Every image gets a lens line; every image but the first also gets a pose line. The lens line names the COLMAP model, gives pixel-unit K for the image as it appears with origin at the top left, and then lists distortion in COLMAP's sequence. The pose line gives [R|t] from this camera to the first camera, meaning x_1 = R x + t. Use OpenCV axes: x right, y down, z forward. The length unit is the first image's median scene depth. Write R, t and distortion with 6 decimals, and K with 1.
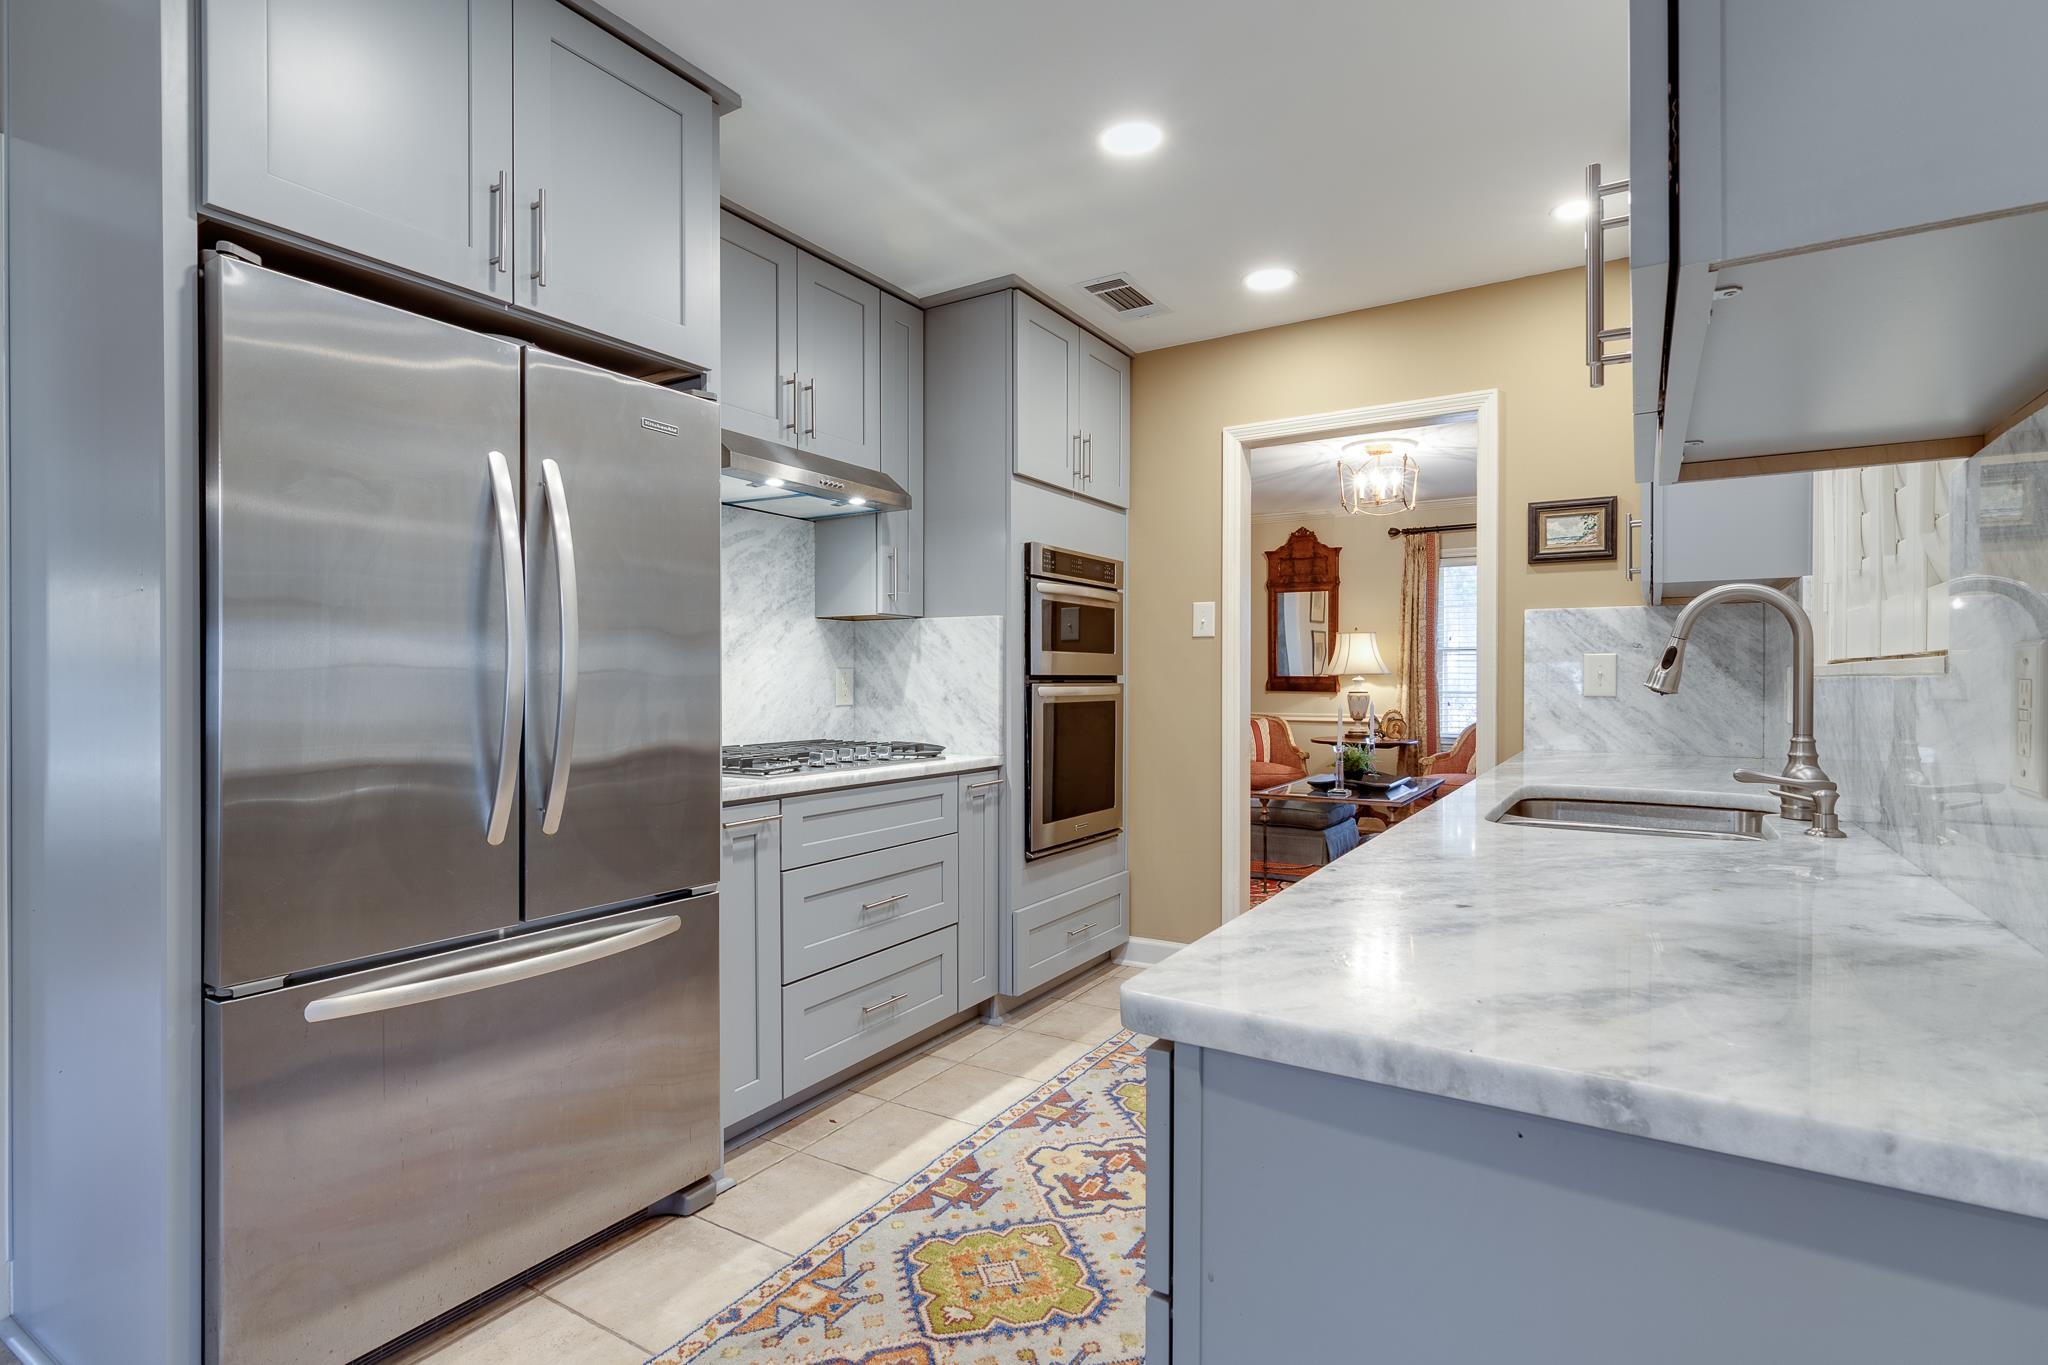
lens RADIAL K [[1002.1, 0, 1006.9], [0, 1002.1, 689.7], [0, 0, 1]] dist [-0.010670, -0.000599]
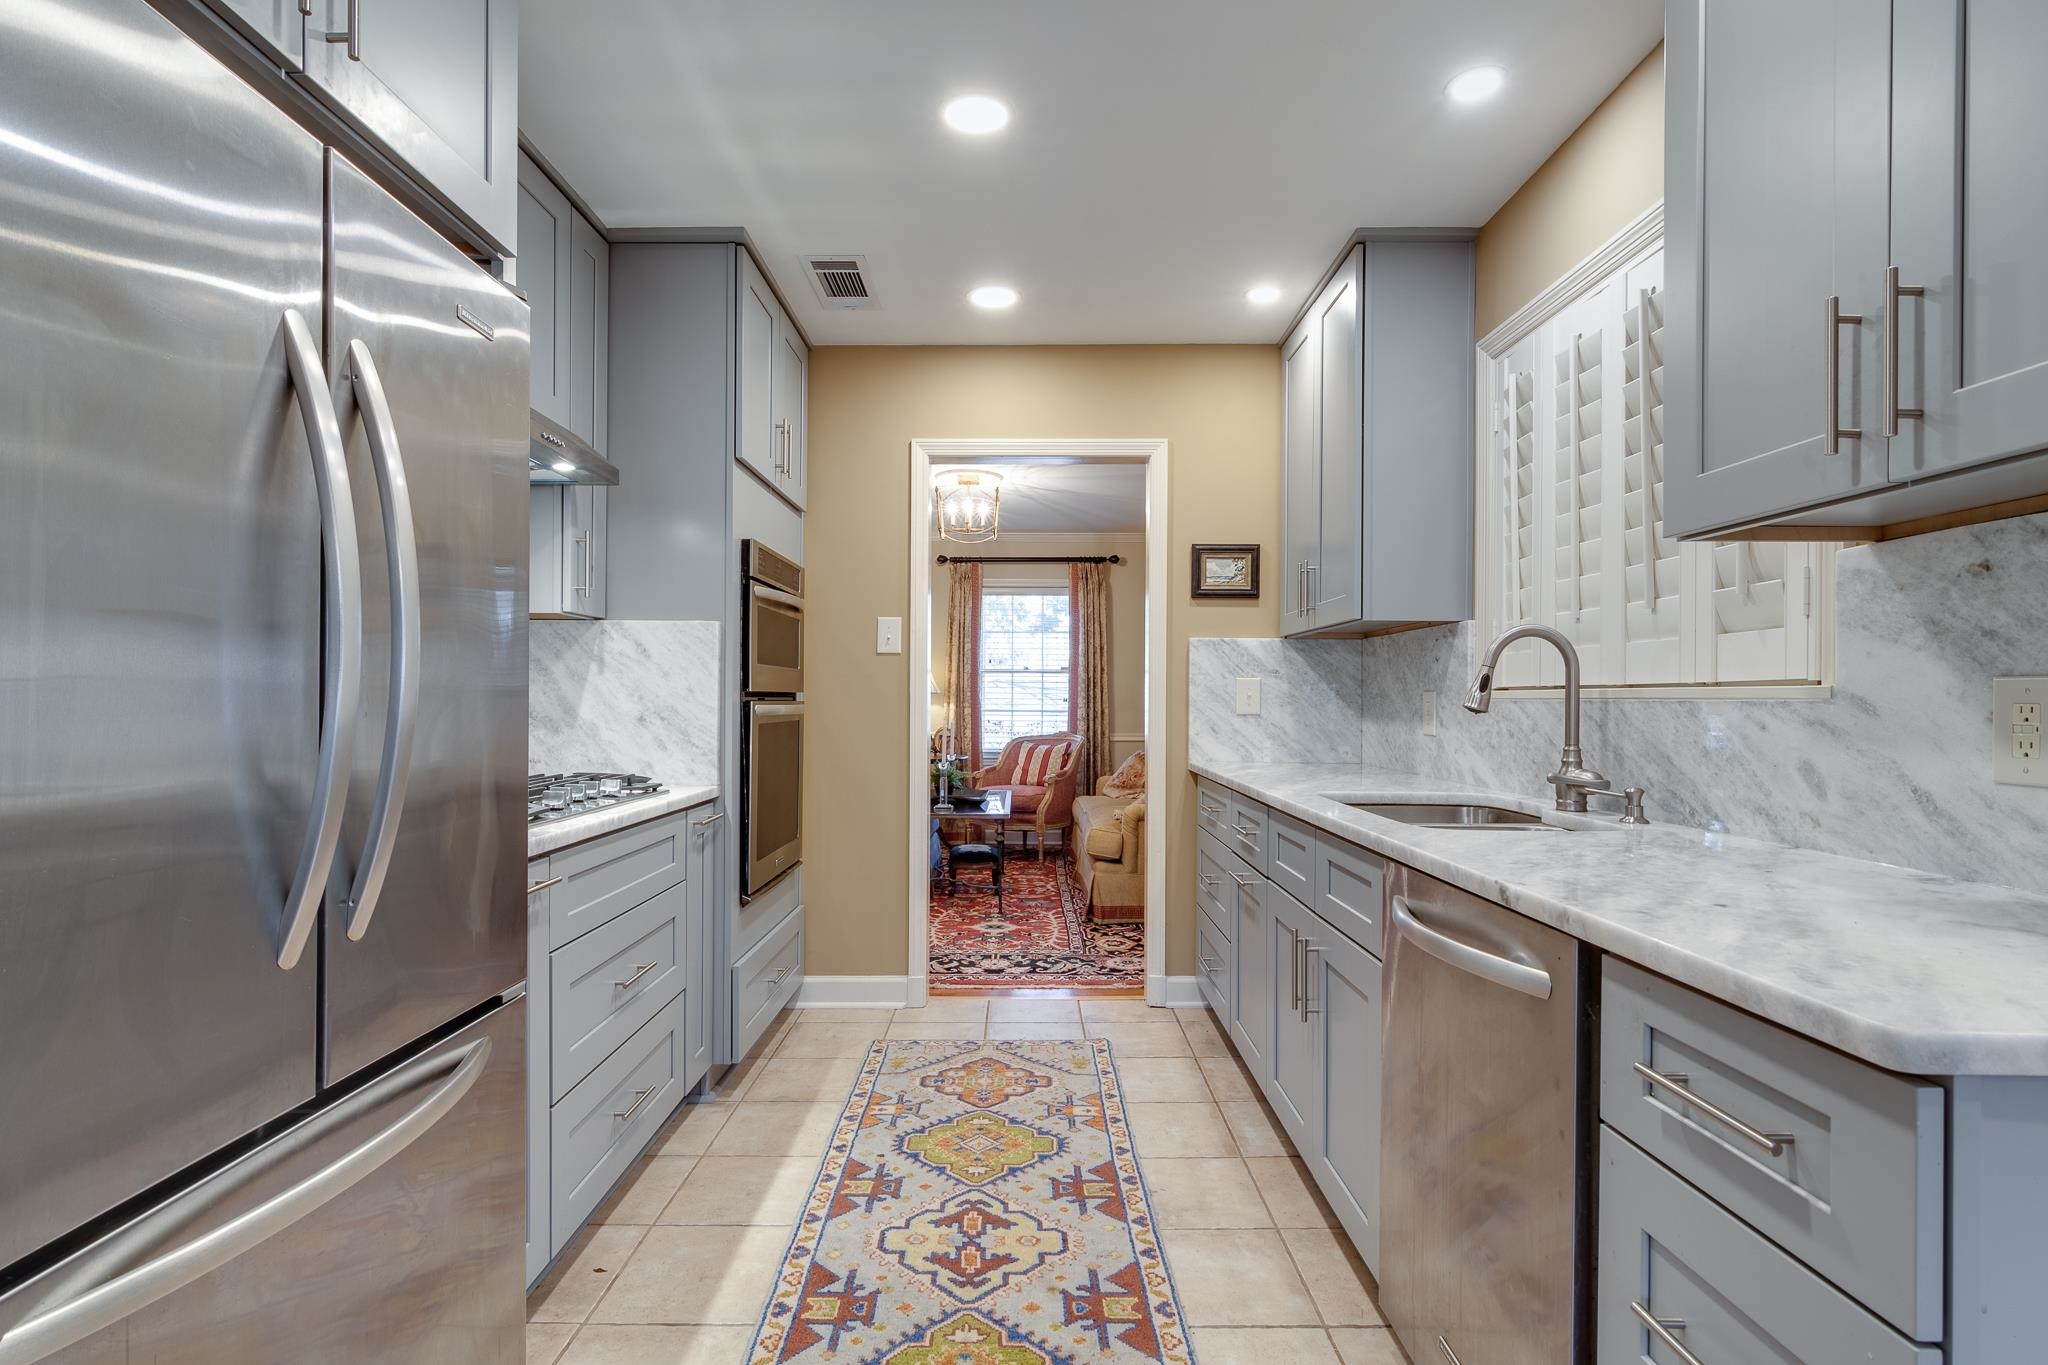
lens RADIAL K [[1002.1, 0, 1011.0], [0, 1002.1, 702.0], [0, 0, 1]] dist [-0.010670, -0.000599]
pose [[0.850099, 0.004668, 0.526602, -0.257040], [-0.001523, 0.999978, -0.006406, -0.000120], [-0.526621, 0.004643, 0.850088, 0.149990]]
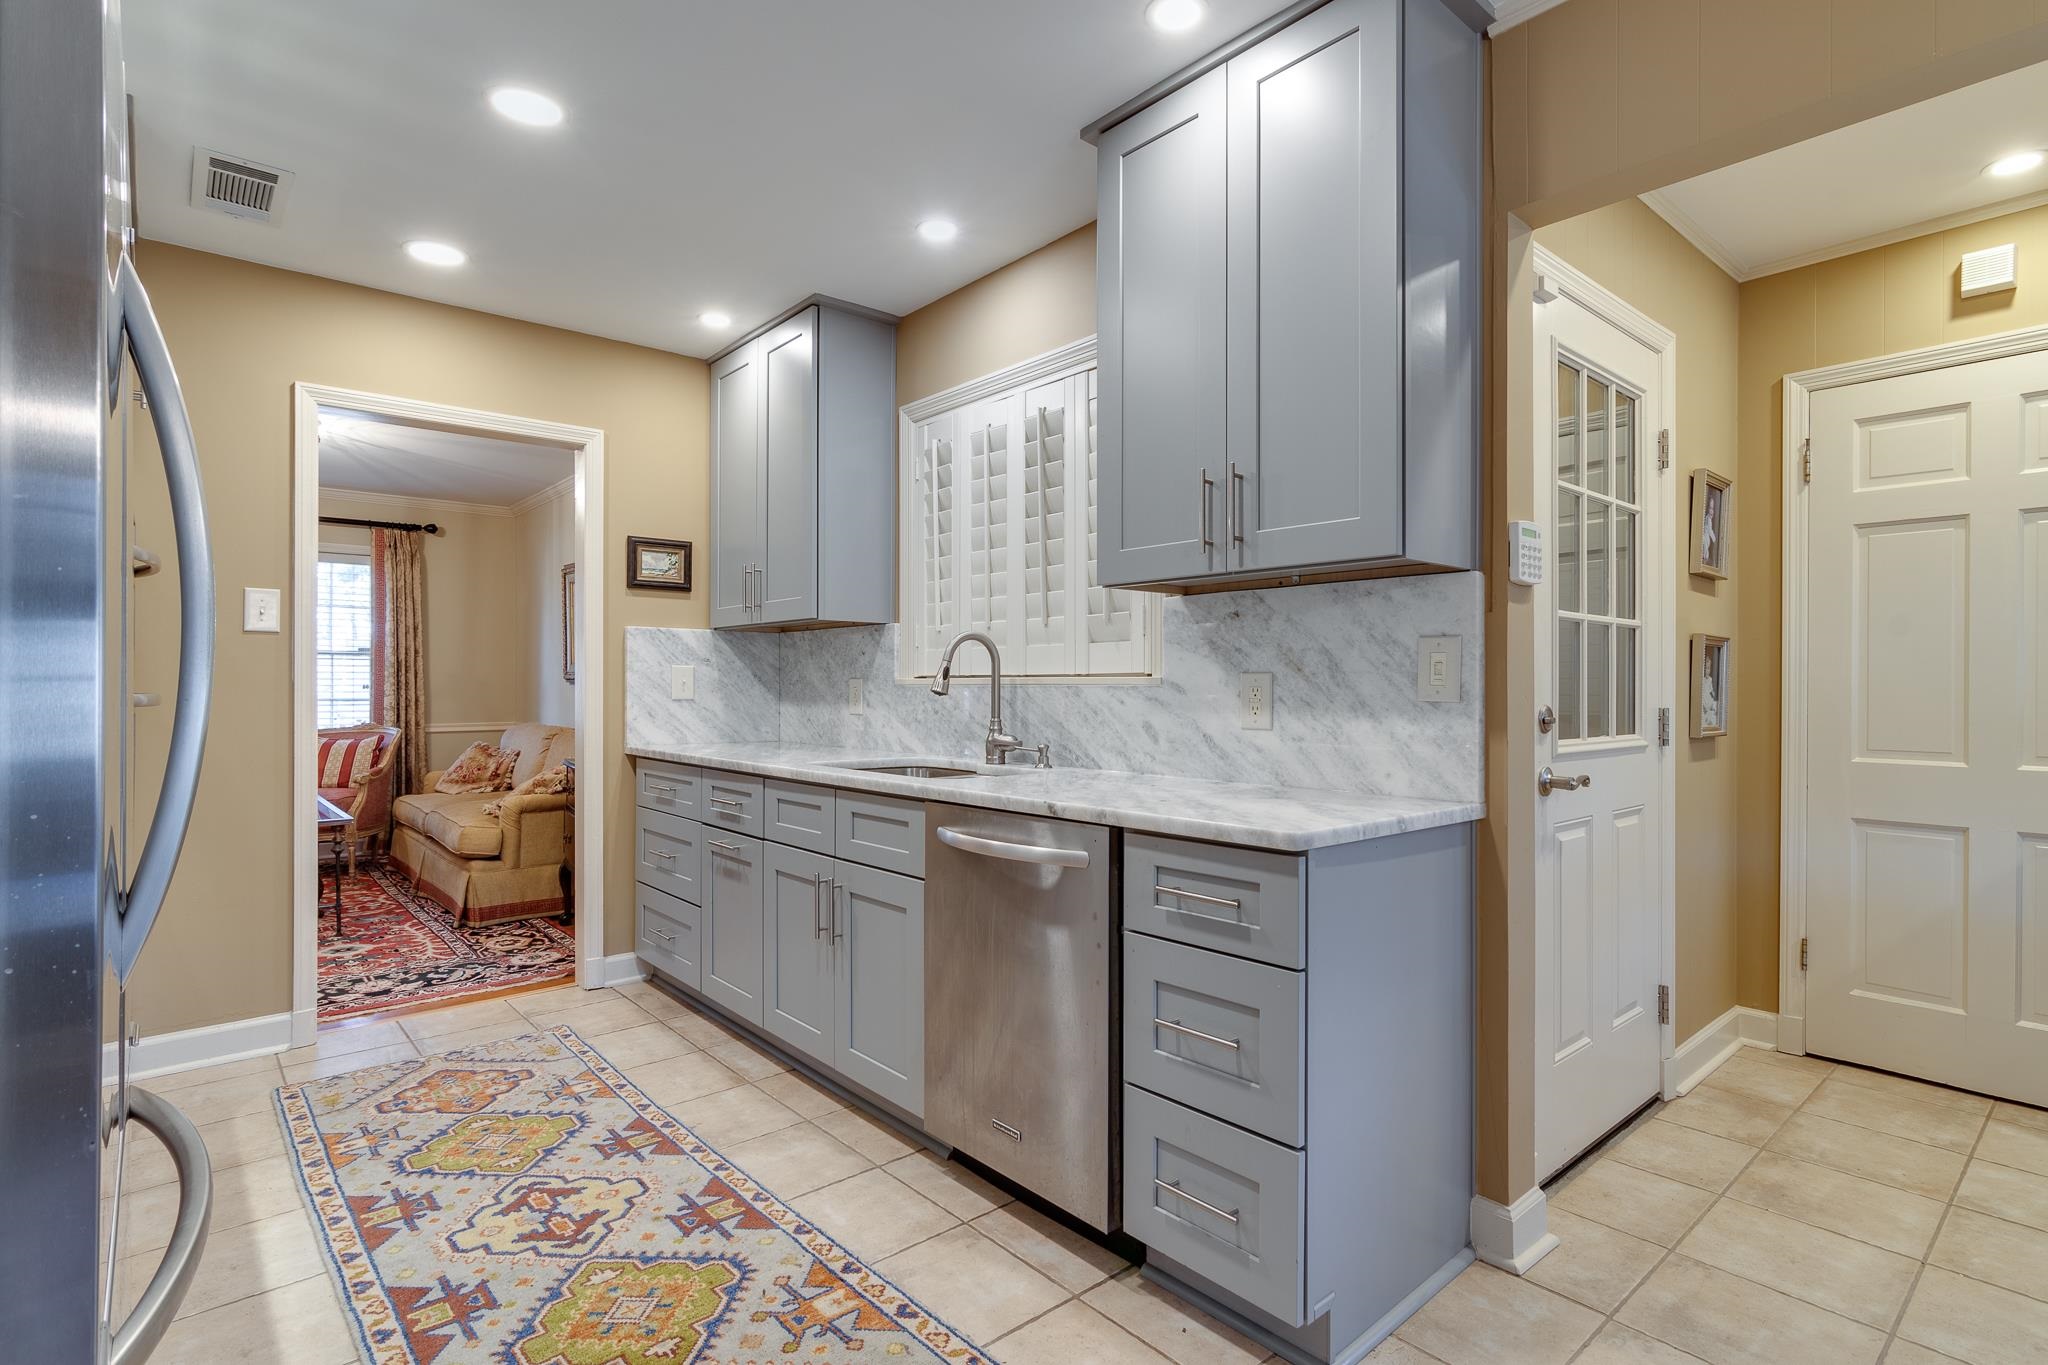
lens RADIAL K [[1002.1, 0, 1044.2], [0, 1002.1, 690.4], [0, 0, 1]] dist [-0.010670, -0.000599]
pose [[0.275020, -0.001390, 0.961438, -0.489275], [0.007382, 0.999973, -0.000666, -0.000829], [-0.961410, 0.007280, 0.275023, 0.215490]]
